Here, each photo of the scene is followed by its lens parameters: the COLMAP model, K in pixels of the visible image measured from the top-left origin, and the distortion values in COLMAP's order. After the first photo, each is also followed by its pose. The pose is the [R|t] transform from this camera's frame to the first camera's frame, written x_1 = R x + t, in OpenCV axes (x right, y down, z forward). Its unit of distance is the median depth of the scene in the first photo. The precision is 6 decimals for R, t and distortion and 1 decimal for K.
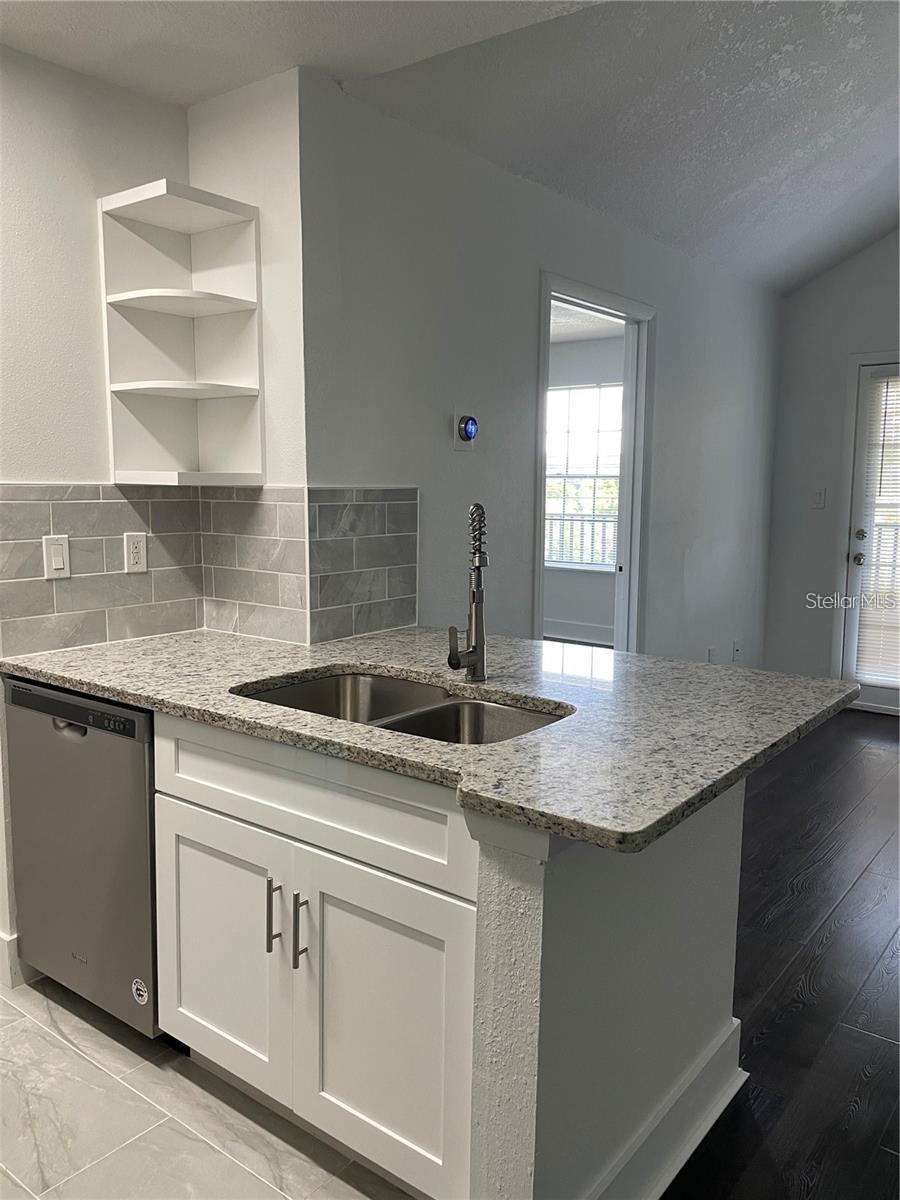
lens RADIAL K [[904.8, 0, 447.5], [0, 904.8, 597.2], [0, 0, 1]] dist [0.061068, -0.056340]
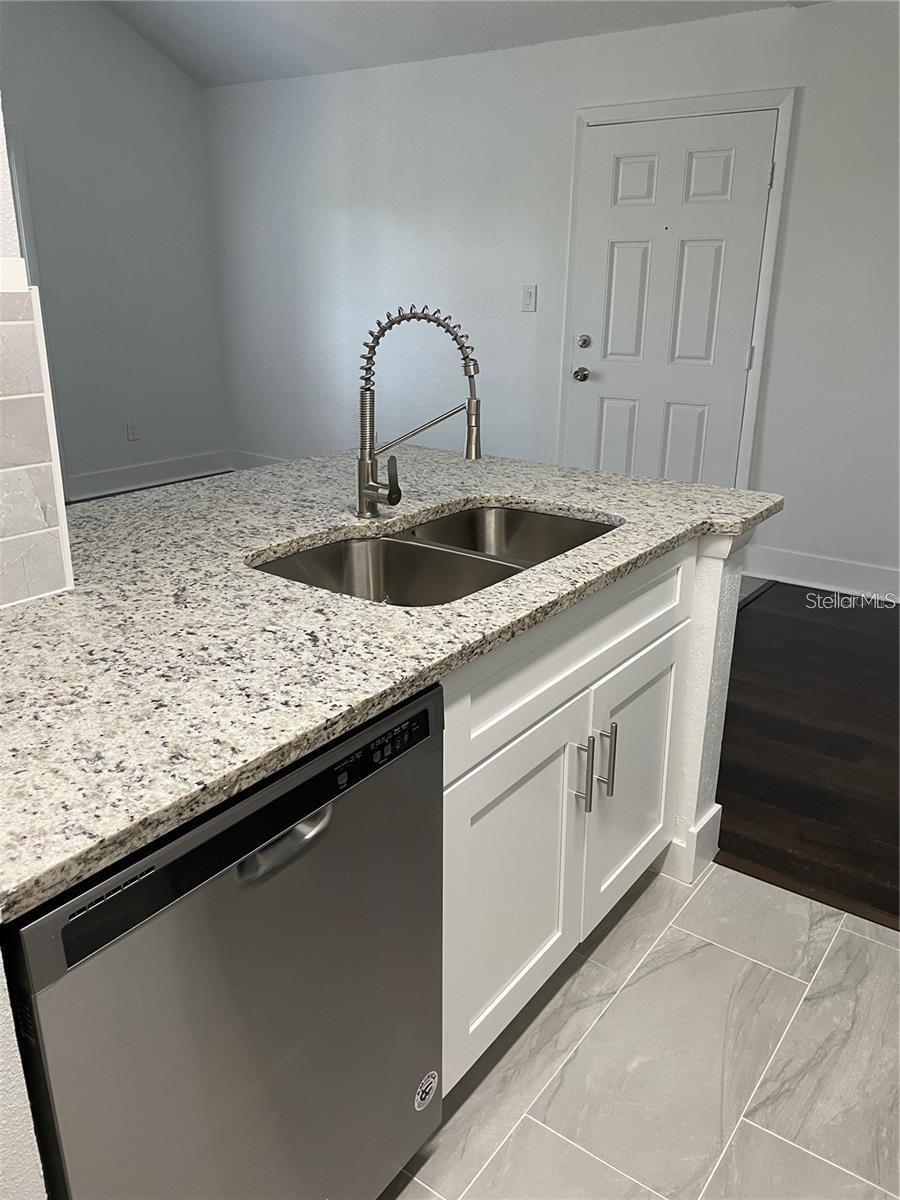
lens RADIAL K [[904.8, 0, 443.5], [0, 904.8, 593.8], [0, 0, 1]] dist [0.061068, -0.056340]
pose [[-0.015780, -0.333354, 0.942670, -0.806017], [0.121741, 0.935132, 0.332727, -0.119572], [-0.992436, 0.120012, 0.025826, 0.889436]]
